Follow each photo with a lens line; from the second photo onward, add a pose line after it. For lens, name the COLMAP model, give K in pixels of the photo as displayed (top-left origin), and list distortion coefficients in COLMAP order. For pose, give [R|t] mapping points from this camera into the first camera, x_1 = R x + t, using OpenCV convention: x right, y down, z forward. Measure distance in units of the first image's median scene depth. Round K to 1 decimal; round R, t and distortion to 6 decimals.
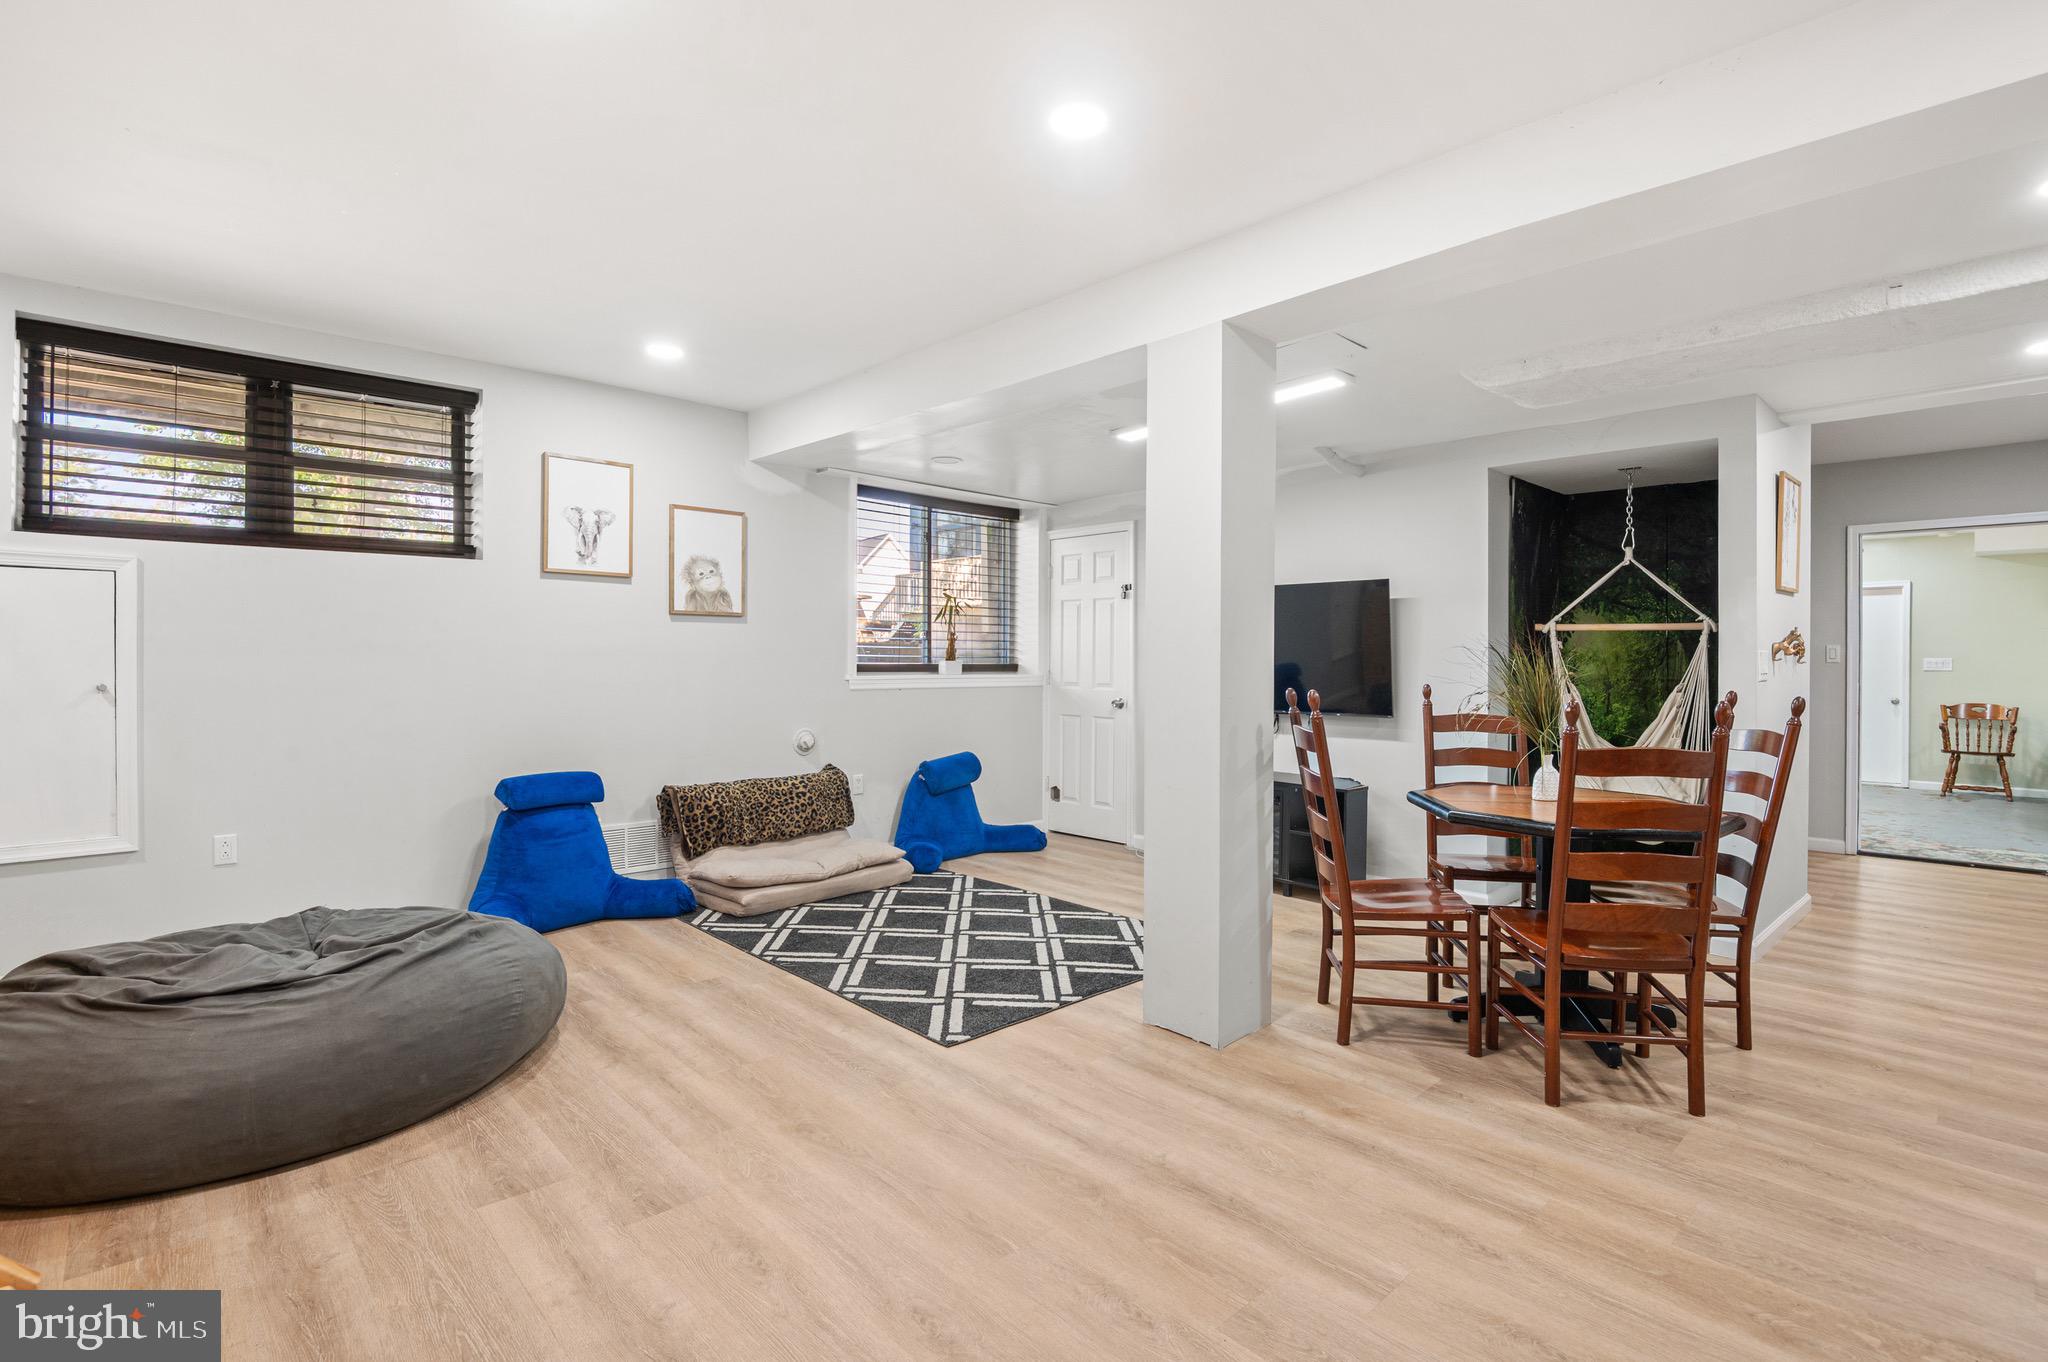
lens RADIAL K [[970.4, 0, 1024.5], [0, 970.4, 673.7], [0, 0, 1]] dist [-0.000726, 0.000000]
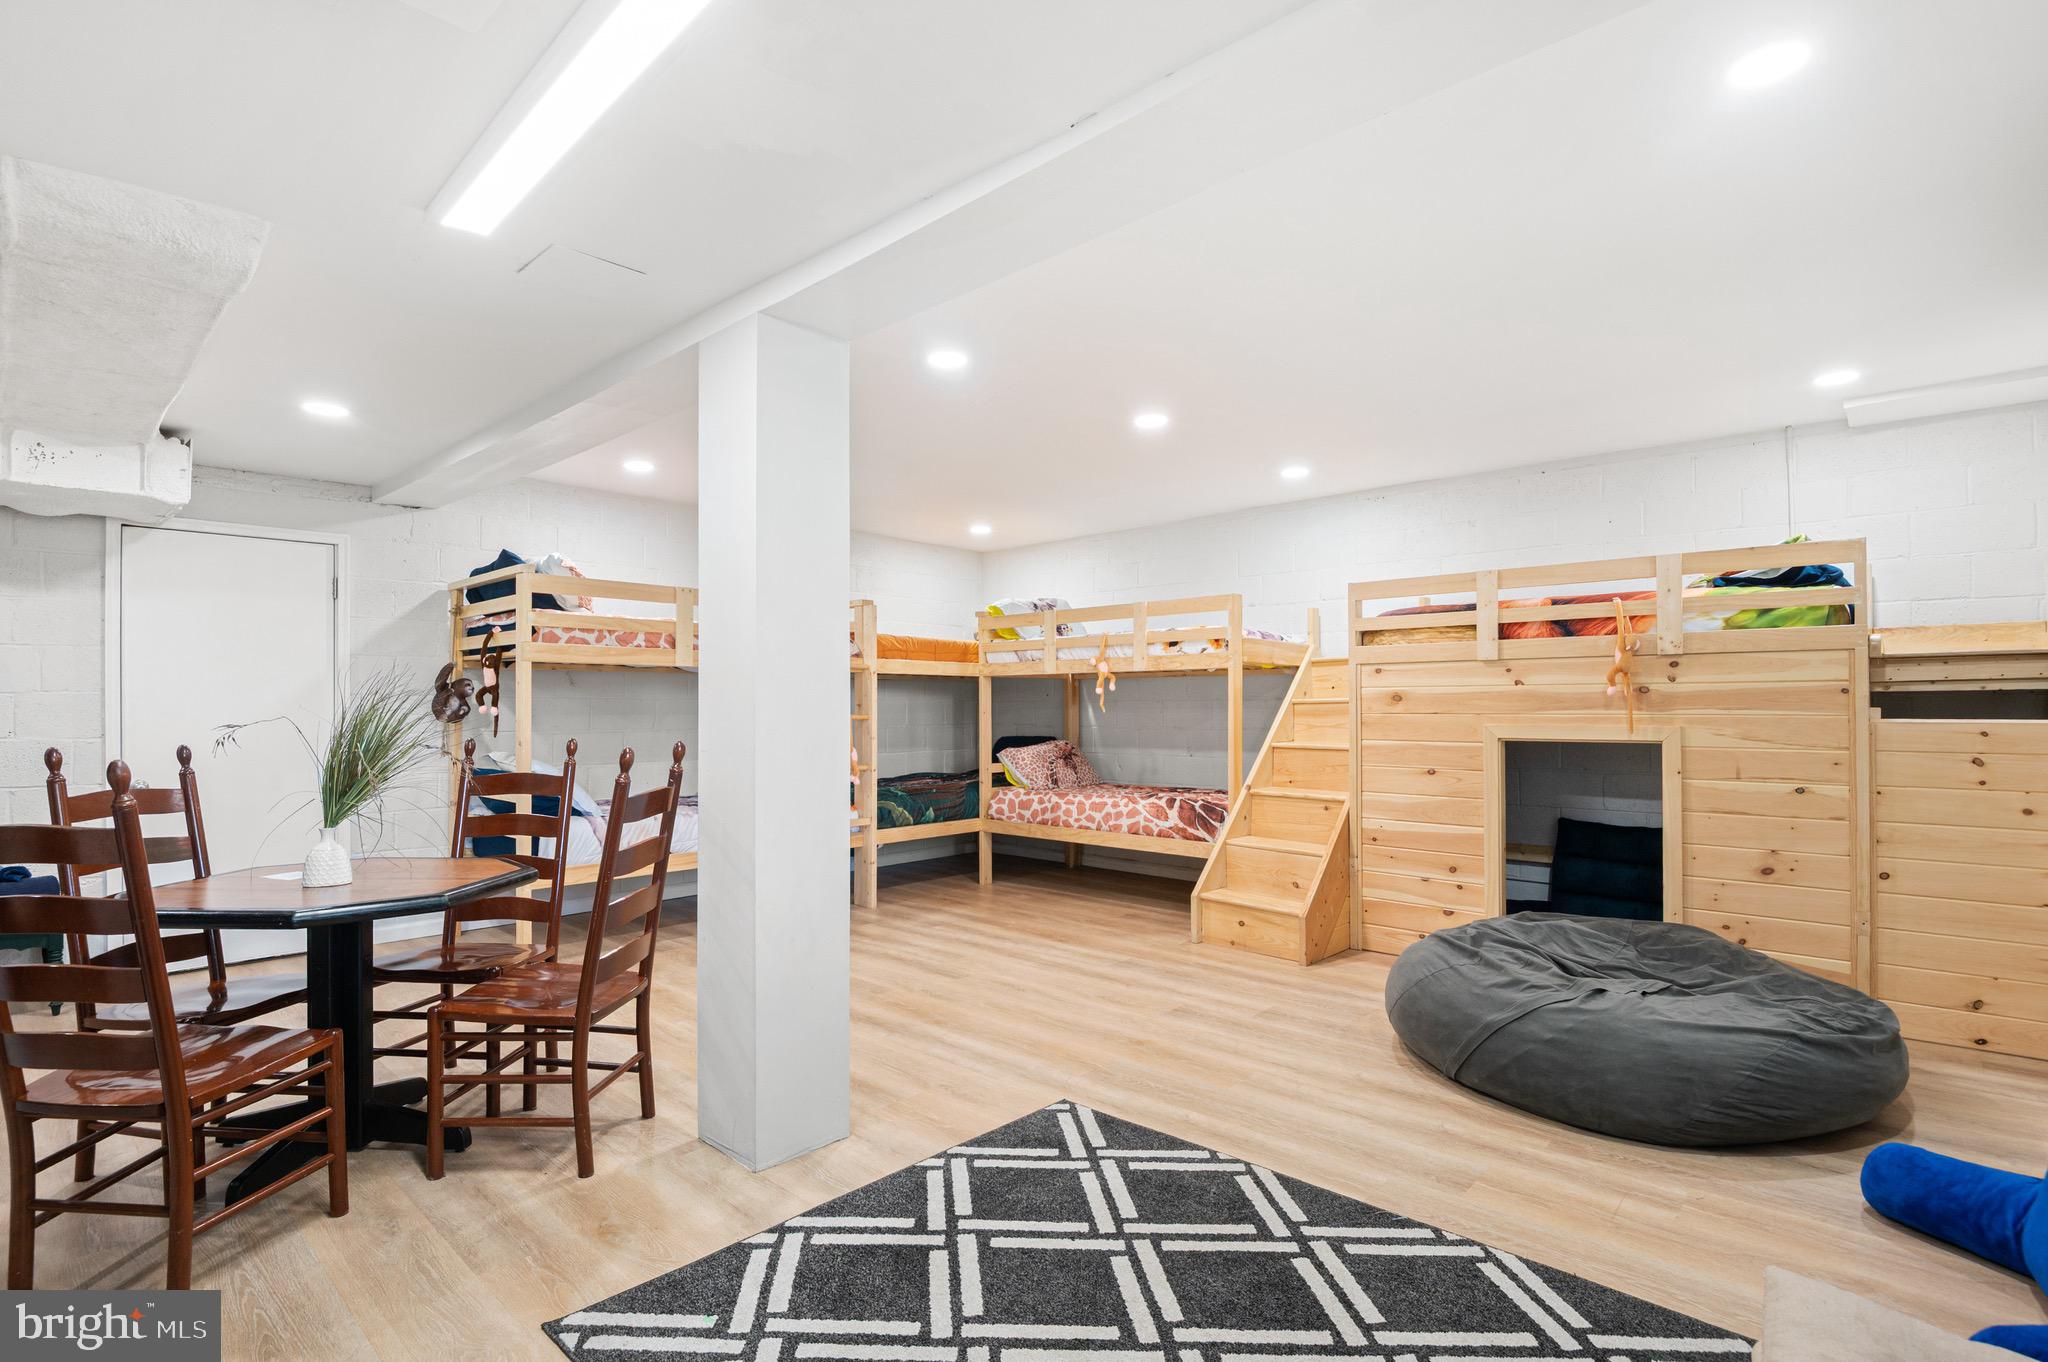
lens RADIAL K [[970.4, 0, 1022.2], [0, 970.4, 693.8], [0, 0, 1]] dist [-0.000726, 0.000000]
pose [[-0.997153, -0.005300, -0.075222, 0.037462], [-0.004934, 0.999975, -0.005050, -0.023339], [0.075247, -0.004665, -0.997154, 1.845452]]
